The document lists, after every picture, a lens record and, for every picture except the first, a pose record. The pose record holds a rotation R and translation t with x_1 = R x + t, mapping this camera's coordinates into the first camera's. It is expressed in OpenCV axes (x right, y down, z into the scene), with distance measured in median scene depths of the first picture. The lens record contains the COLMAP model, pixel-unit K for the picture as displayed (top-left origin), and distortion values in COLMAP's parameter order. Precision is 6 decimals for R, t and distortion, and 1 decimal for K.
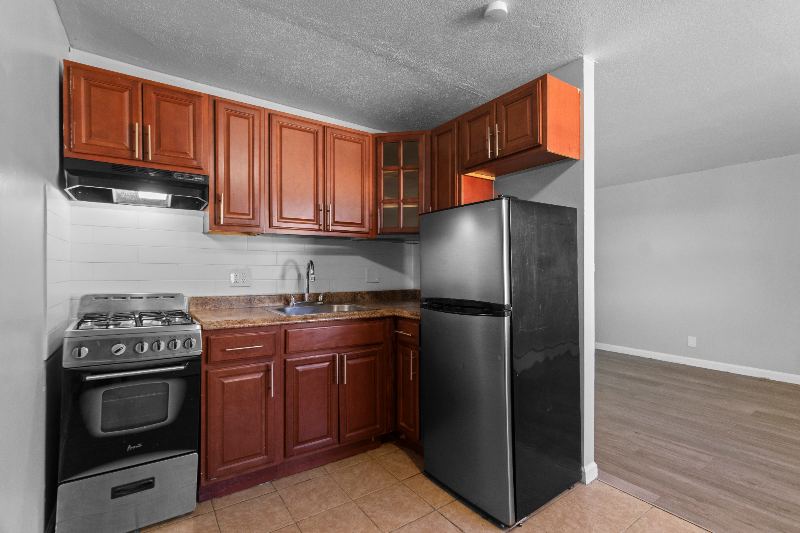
lens RADIAL K [[368.3, 0, 398.0], [0, 368.3, 271.9], [0, 0, 1]] dist [0.001791, 0.000440]
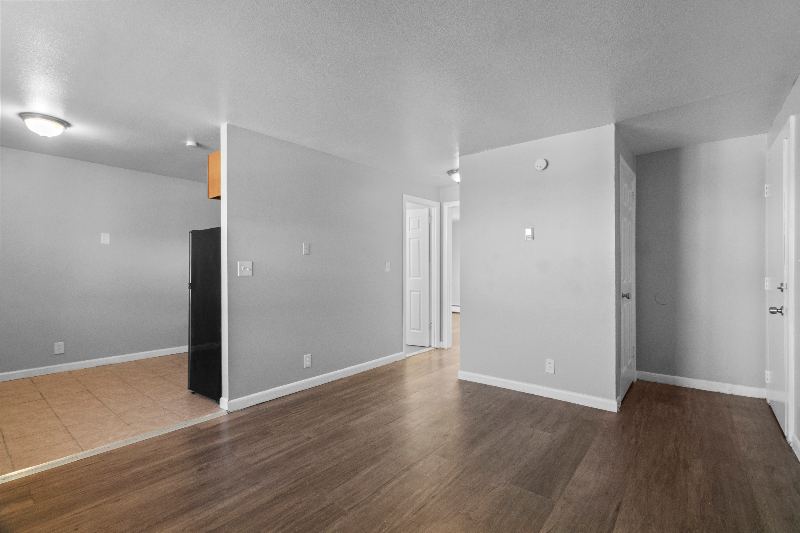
lens RADIAL K [[368.7, 0, 398.0], [0, 368.7, 268.6], [0, 0, 1]] dist [0.000871, 0.000449]
pose [[0.275839, 0.005000, -0.961191, 2.016421], [-0.004559, 0.999982, 0.003894, -0.008386], [0.961193, 0.003308, 0.275857, 1.185116]]
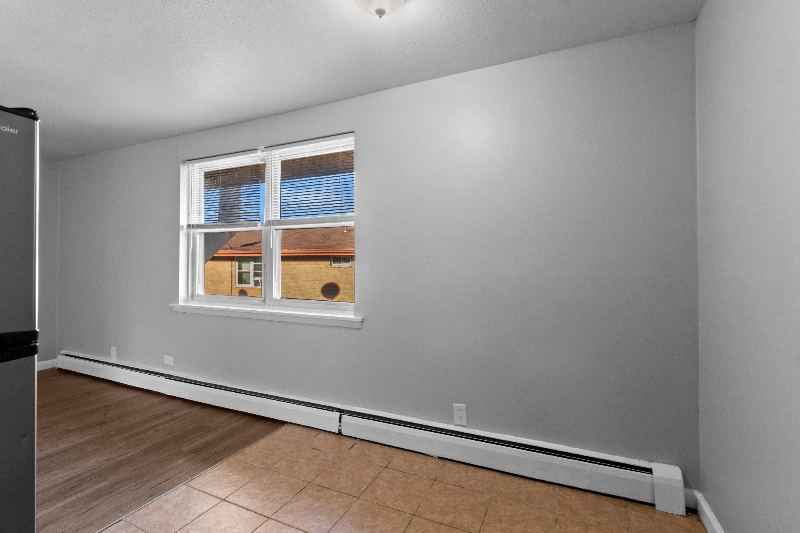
lens RADIAL K [[368.7, 0, 398.0], [0, 368.7, 268.6], [0, 0, 1]] dist [0.000871, 0.000449]
pose [[-0.498707, 0.001206, 0.866770, -0.314734], [-0.000025, 0.999999, -0.001406, 0.005368], [-0.866771, -0.000723, -0.498706, 0.602444]]
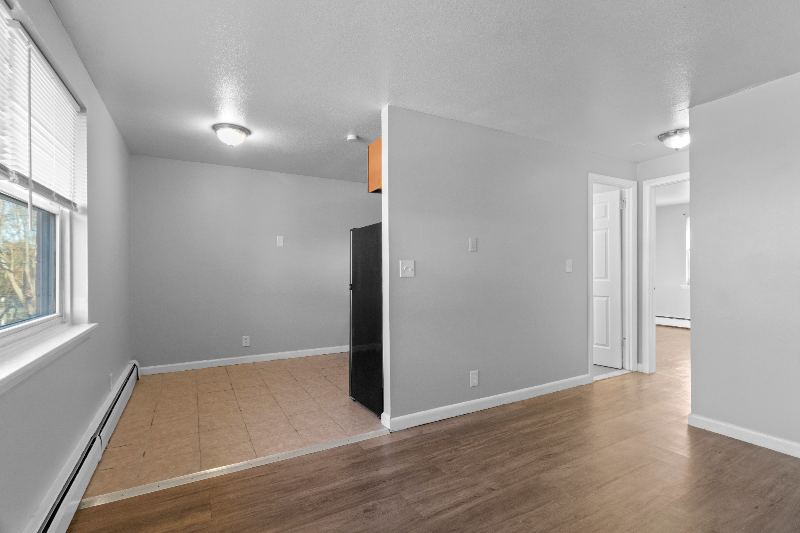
lens RADIAL K [[368.7, 0, 398.0], [0, 368.7, 268.6], [0, 0, 1]] dist [0.000871, 0.000449]
pose [[-0.095298, 0.004458, -0.995439, 1.726091], [-0.000074, 0.999990, 0.004485, -0.005692], [0.995449, 0.000501, -0.095297, 1.097221]]
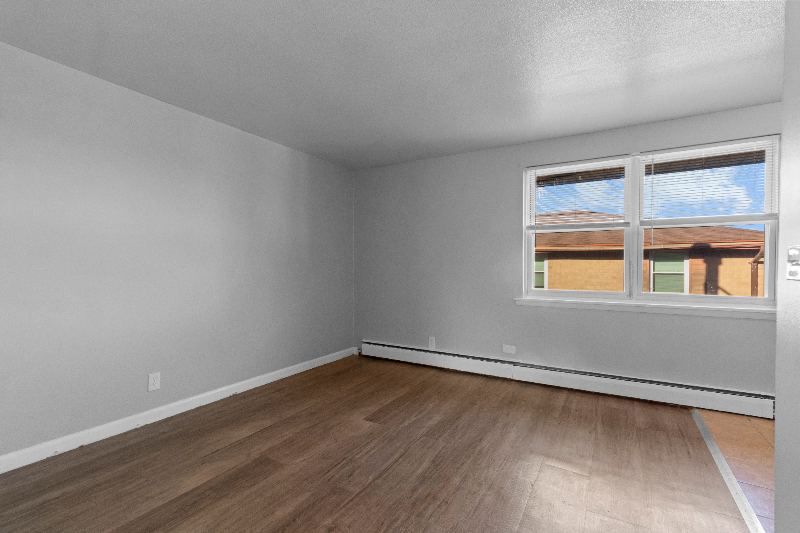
lens RADIAL K [[355.3, 0, 399.8], [0, 355.3, 282.2], [0, 0, 1]] dist [0.000022, 0.000119]
pose [[-0.405073, -0.032149, 0.913719, 0.218003], [0.004909, 0.999291, 0.037336, 0.011839], [-0.914271, 0.019609, -0.404628, 1.814275]]
